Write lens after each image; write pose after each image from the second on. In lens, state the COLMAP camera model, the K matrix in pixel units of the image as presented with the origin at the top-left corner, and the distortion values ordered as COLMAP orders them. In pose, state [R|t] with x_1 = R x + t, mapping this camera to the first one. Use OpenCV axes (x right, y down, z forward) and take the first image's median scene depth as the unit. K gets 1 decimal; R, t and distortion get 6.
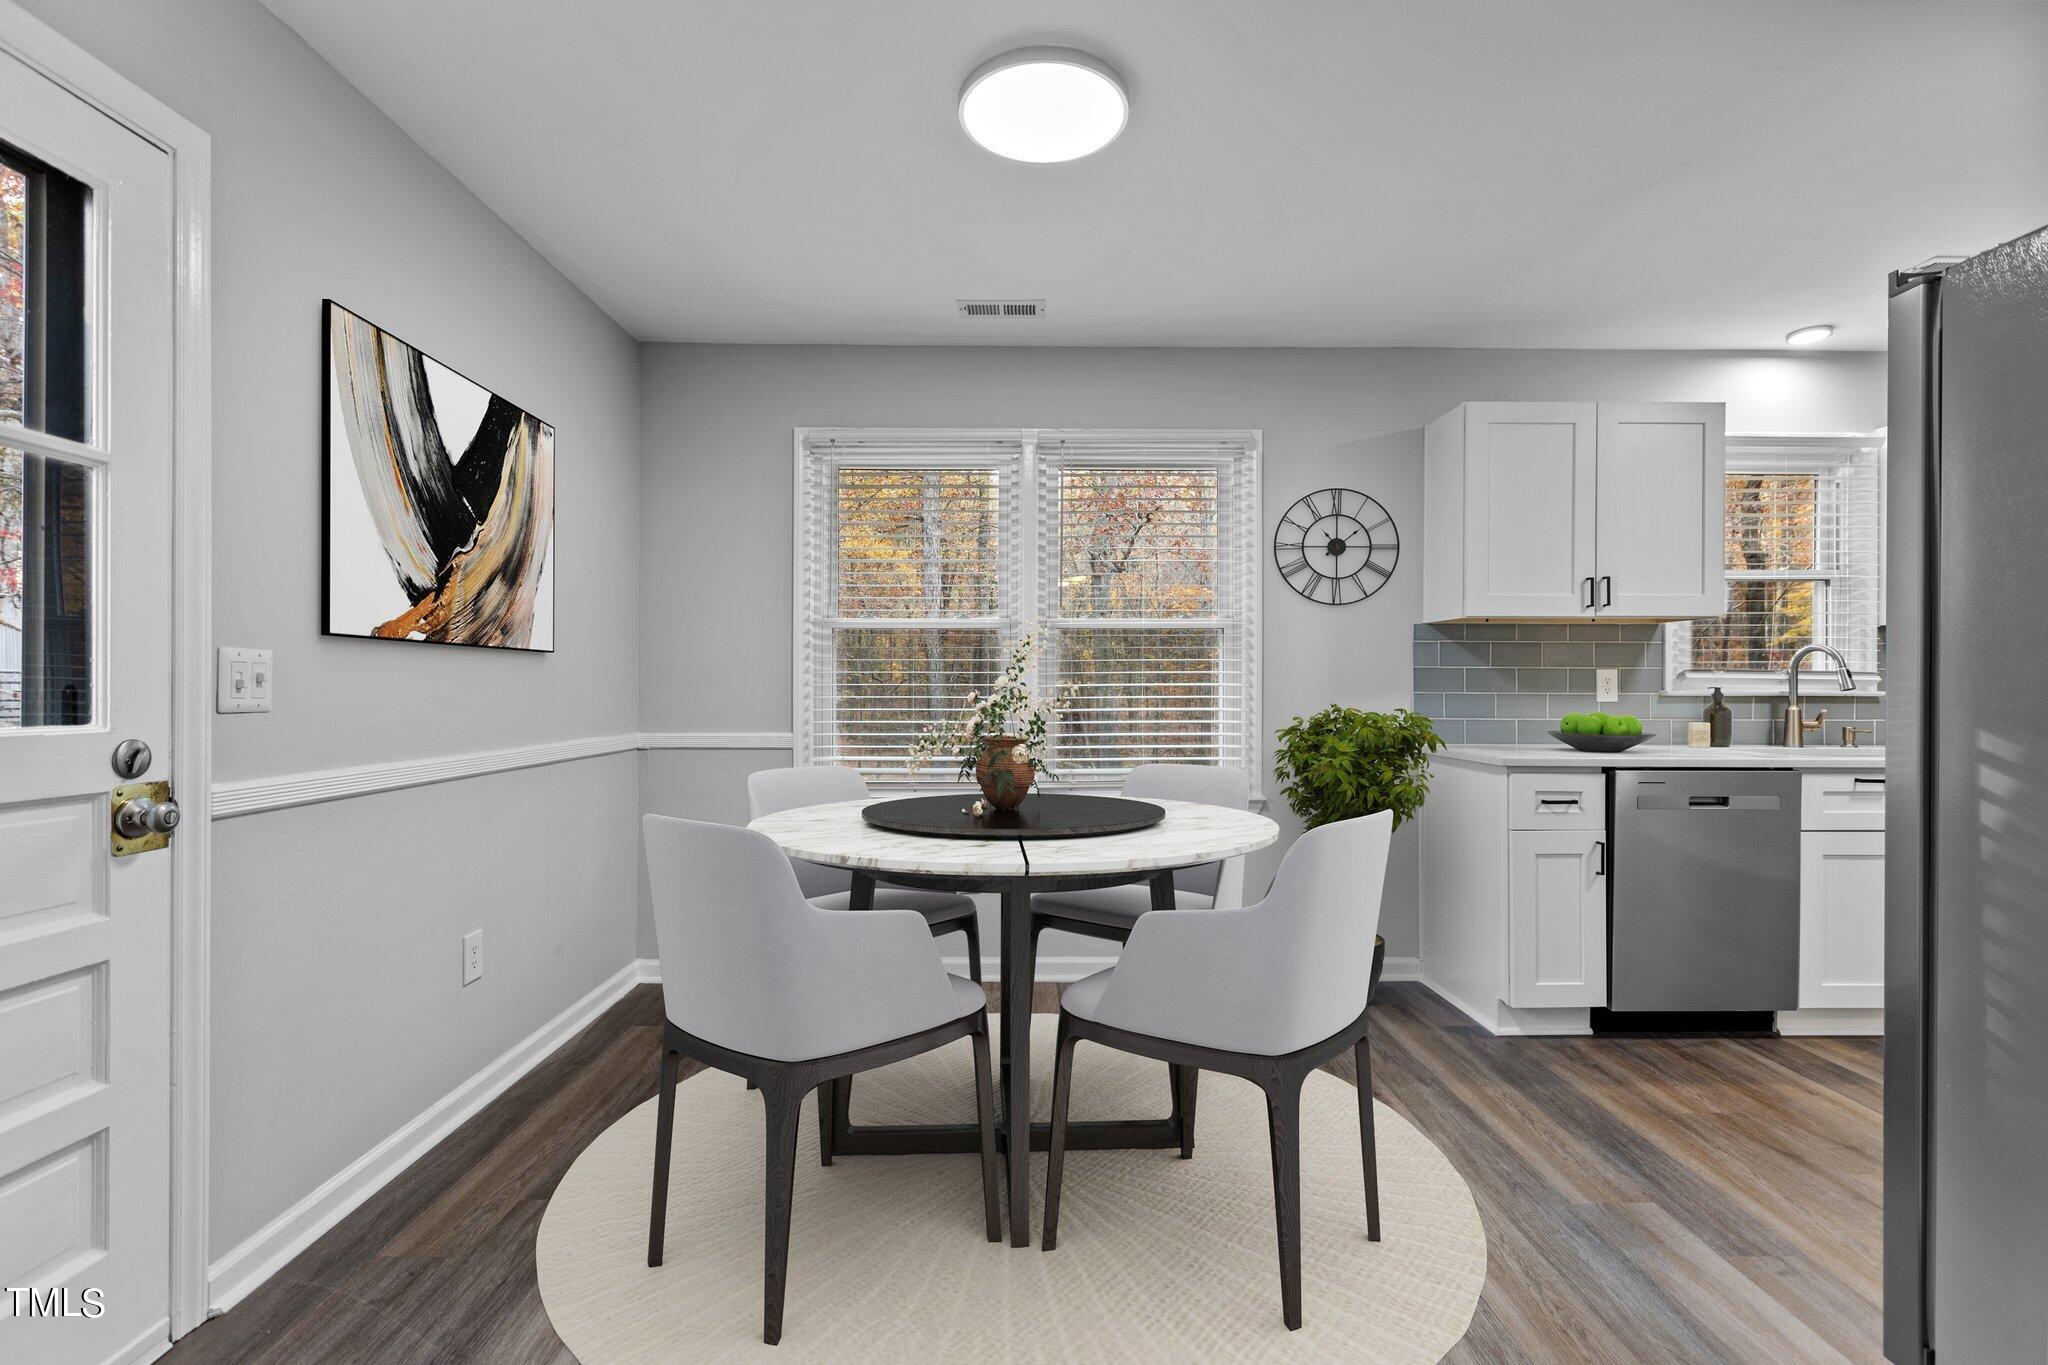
lens RADIAL K [[919.7, 0, 1021.4], [0, 919.7, 676.4], [0, 0, 1]] dist [0.001155, 0.000561]
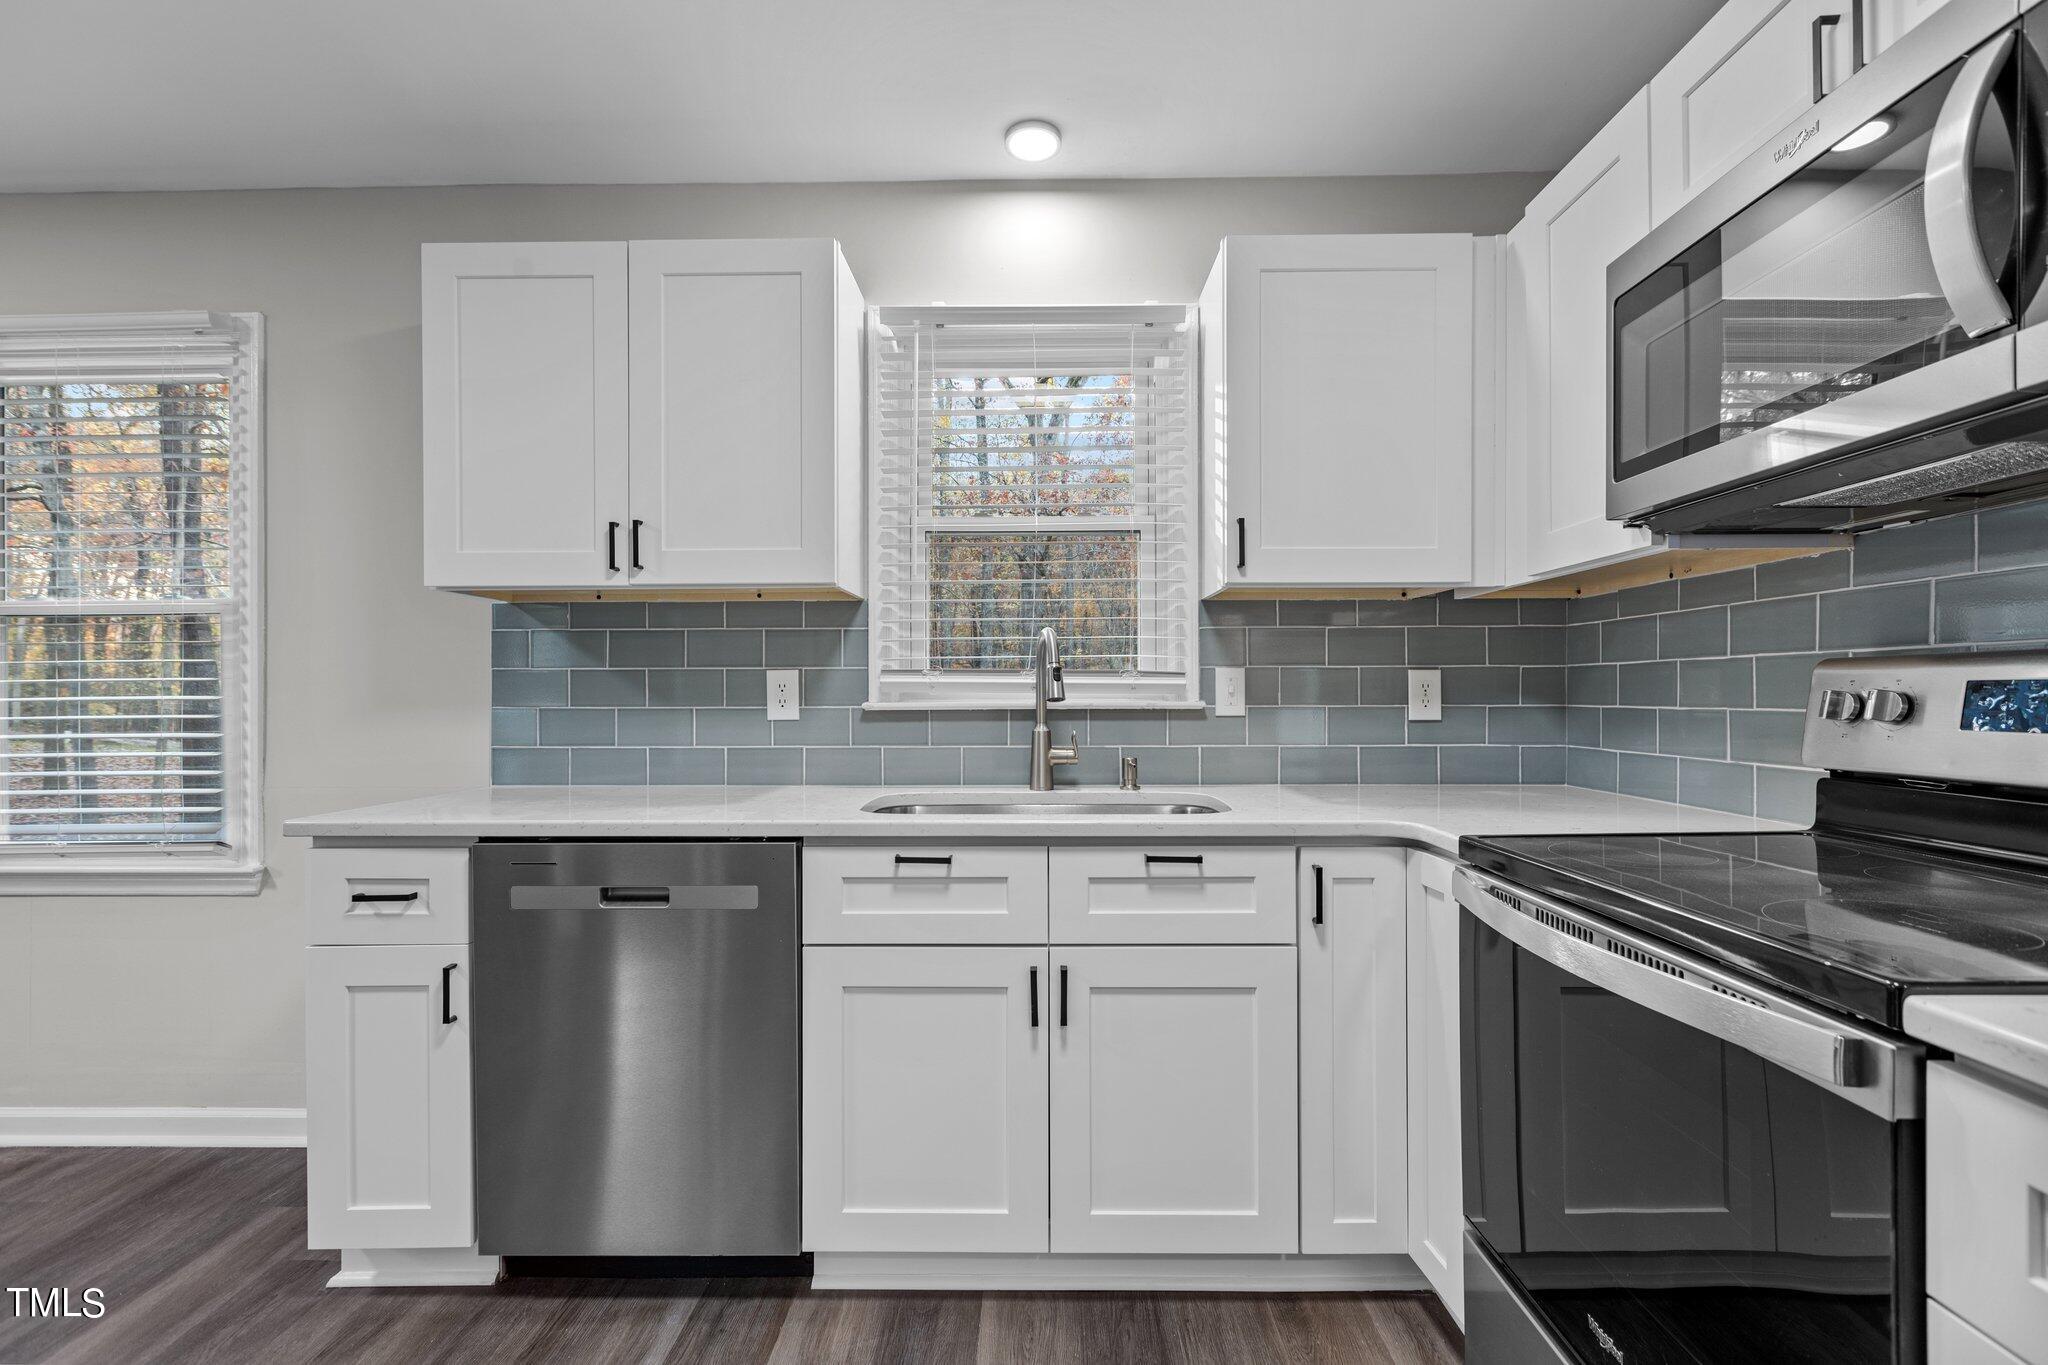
lens RADIAL K [[919.7, 0, 1027.7], [0, 919.7, 687.7], [0, 0, 1]] dist [0.001155, 0.000561]
pose [[0.999617, -0.007299, -0.026686, 1.024346], [0.007420, 0.999963, 0.004420, 0.003633], [0.026653, -0.004617, 0.999634, 0.433636]]
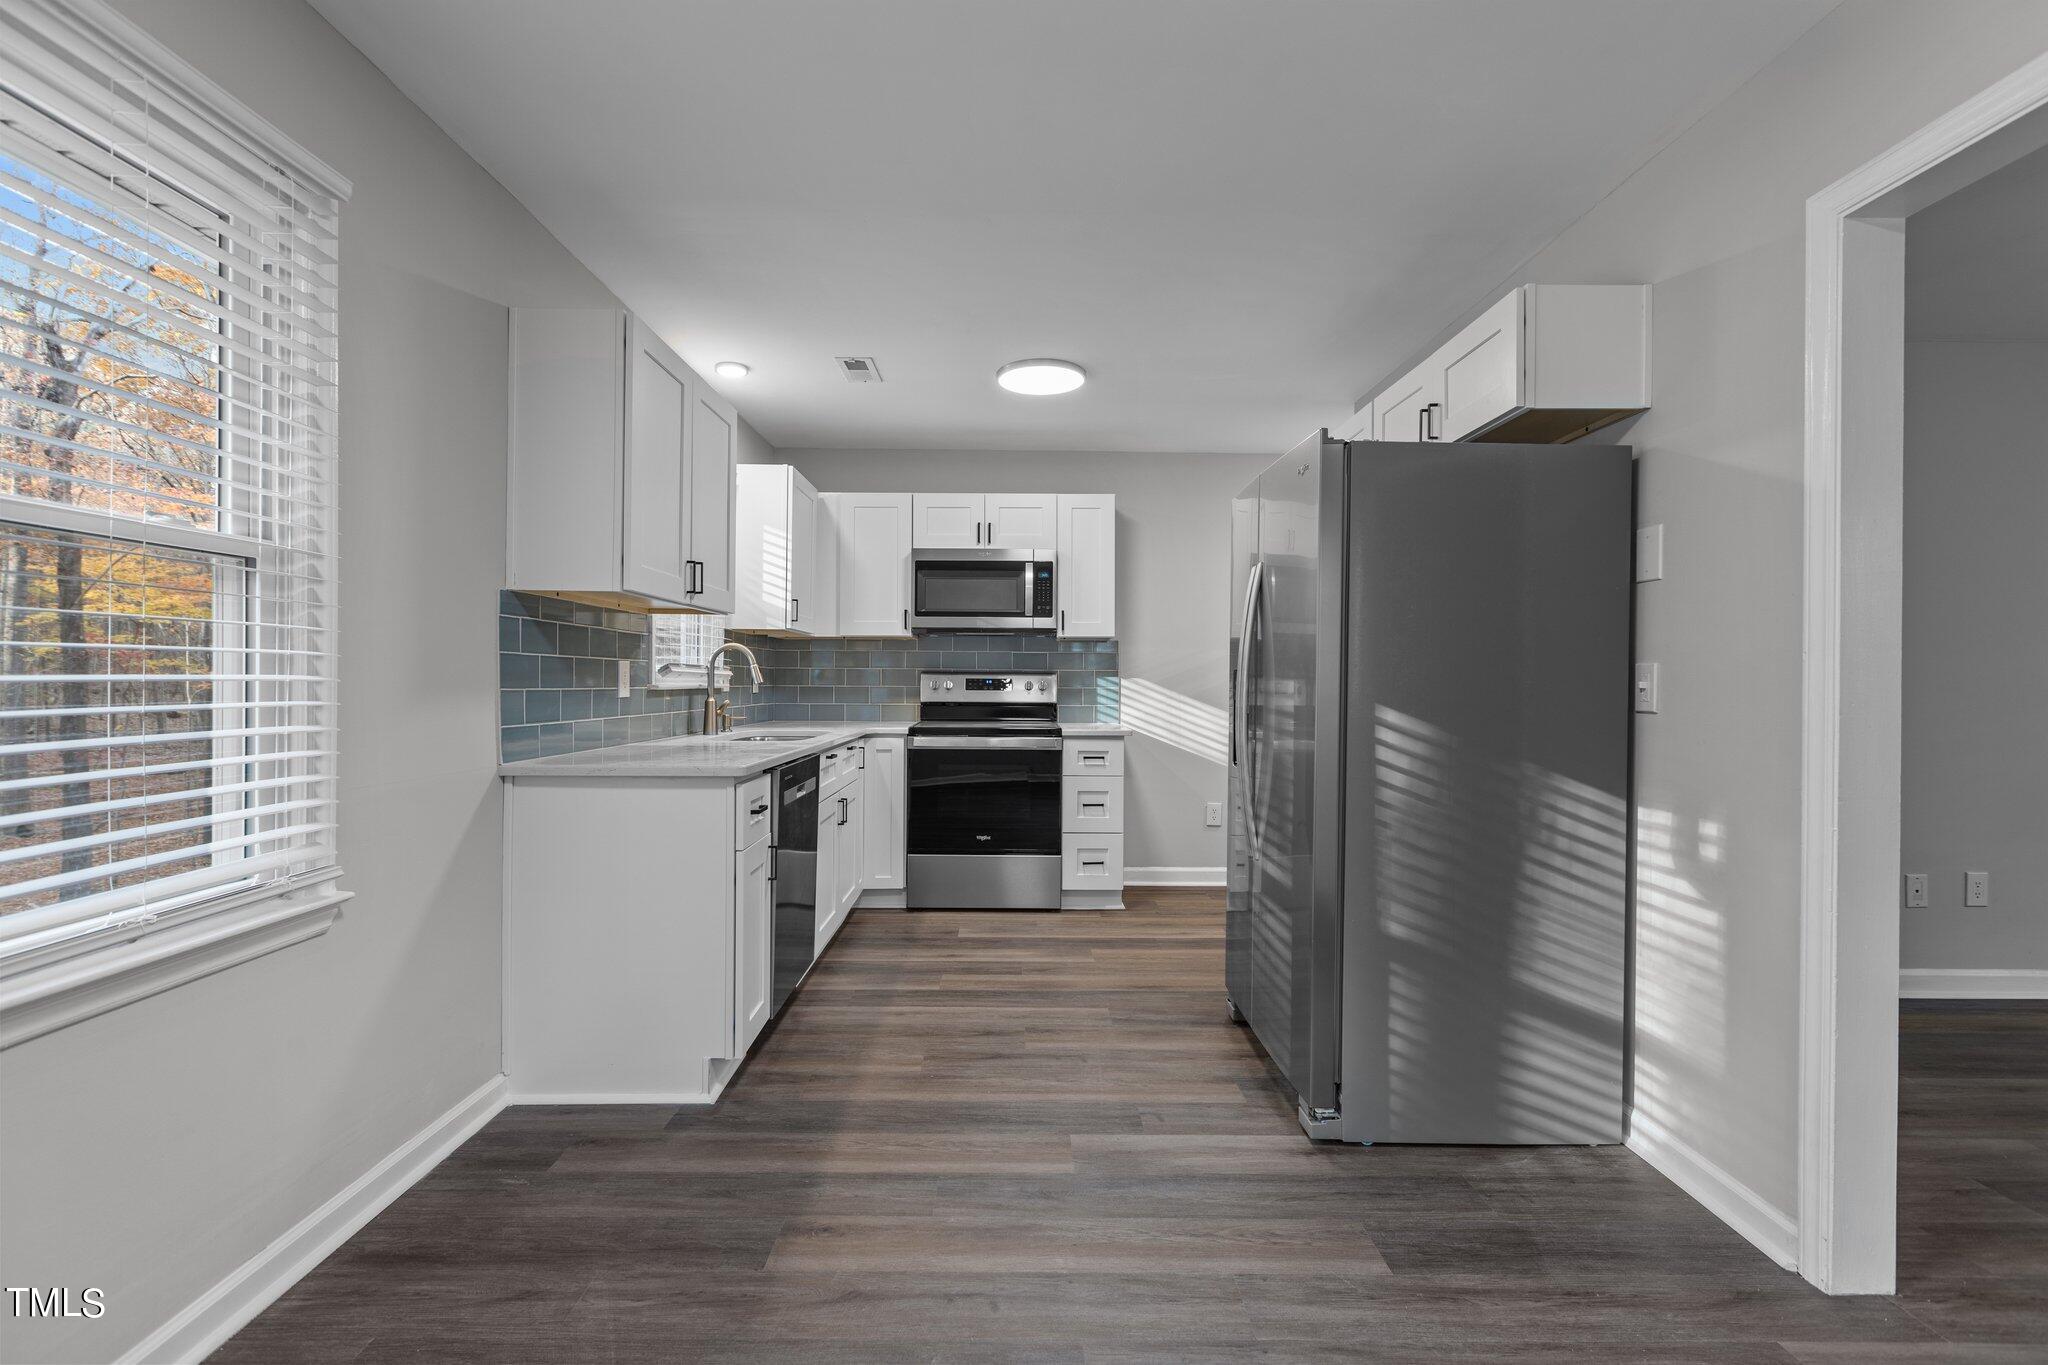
lens RADIAL K [[919.7, 0, 1031.2], [0, 919.7, 678.7], [0, 0, 1]] dist [0.001155, 0.000561]
pose [[-0.008906, -0.002525, 0.999957, -0.327446], [-0.020894, 0.999779, 0.002339, -0.000851], [-0.999742, -0.020872, -0.008957, 0.755648]]
